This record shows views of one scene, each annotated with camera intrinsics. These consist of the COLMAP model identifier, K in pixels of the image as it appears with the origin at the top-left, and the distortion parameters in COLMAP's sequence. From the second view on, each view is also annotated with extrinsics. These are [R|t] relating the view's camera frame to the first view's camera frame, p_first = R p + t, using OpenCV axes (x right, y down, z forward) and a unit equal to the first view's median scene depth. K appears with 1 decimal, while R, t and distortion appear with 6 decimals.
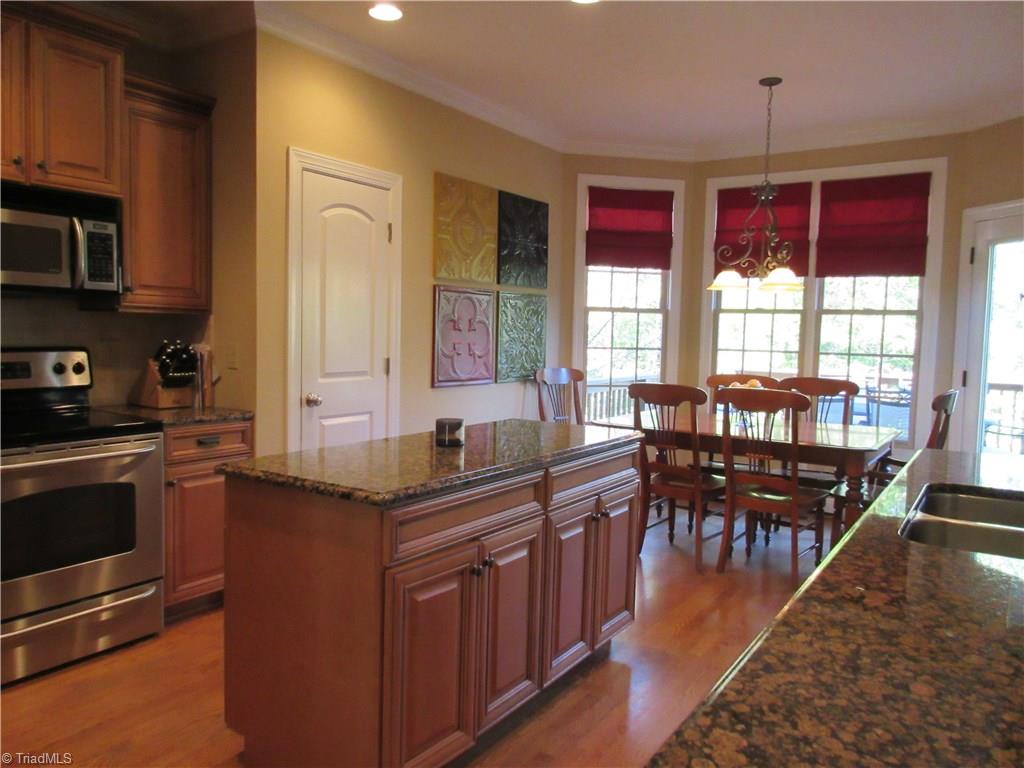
lens RADIAL K [[764.2, 0, 512.0], [0, 764.2, 384.0], [0, 0, 1]] dist [0.000215, 0.000257]
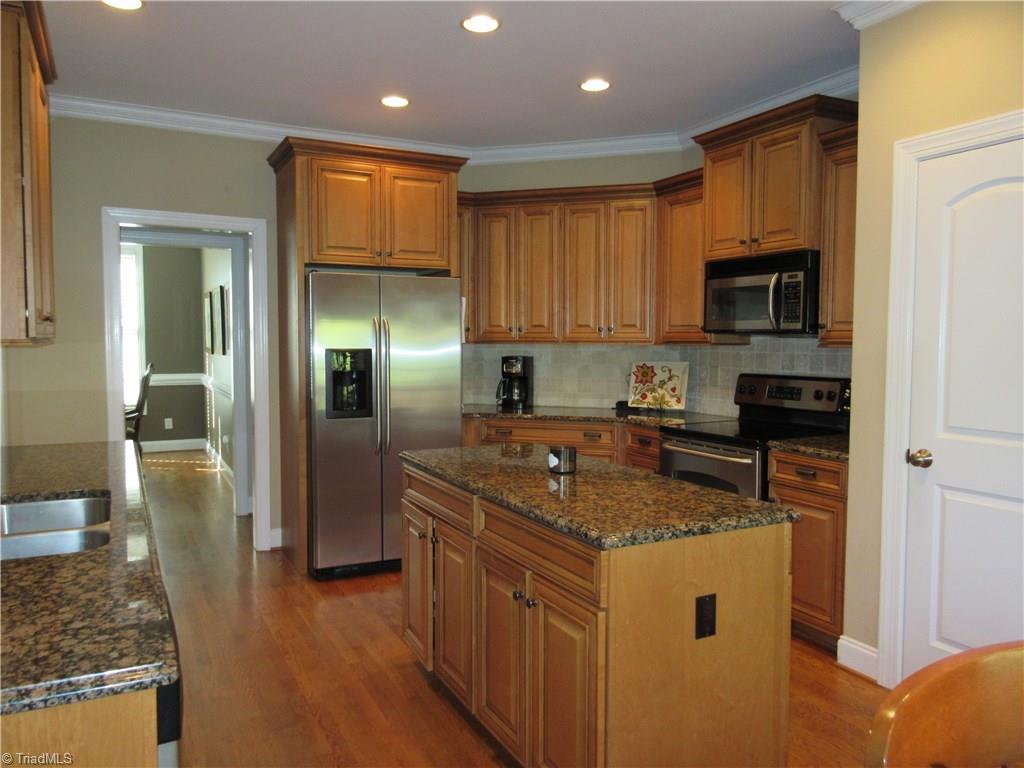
lens RADIAL K [[764.2, 0, 512.0], [0, 764.2, 384.0], [0, 0, 1]] dist [0.000215, 0.000257]
pose [[-0.481780, 0.025698, -0.875915, 0.638376], [-0.081626, 0.993908, 0.074057, -0.080463], [0.872482, 0.107177, -0.476747, 1.061711]]
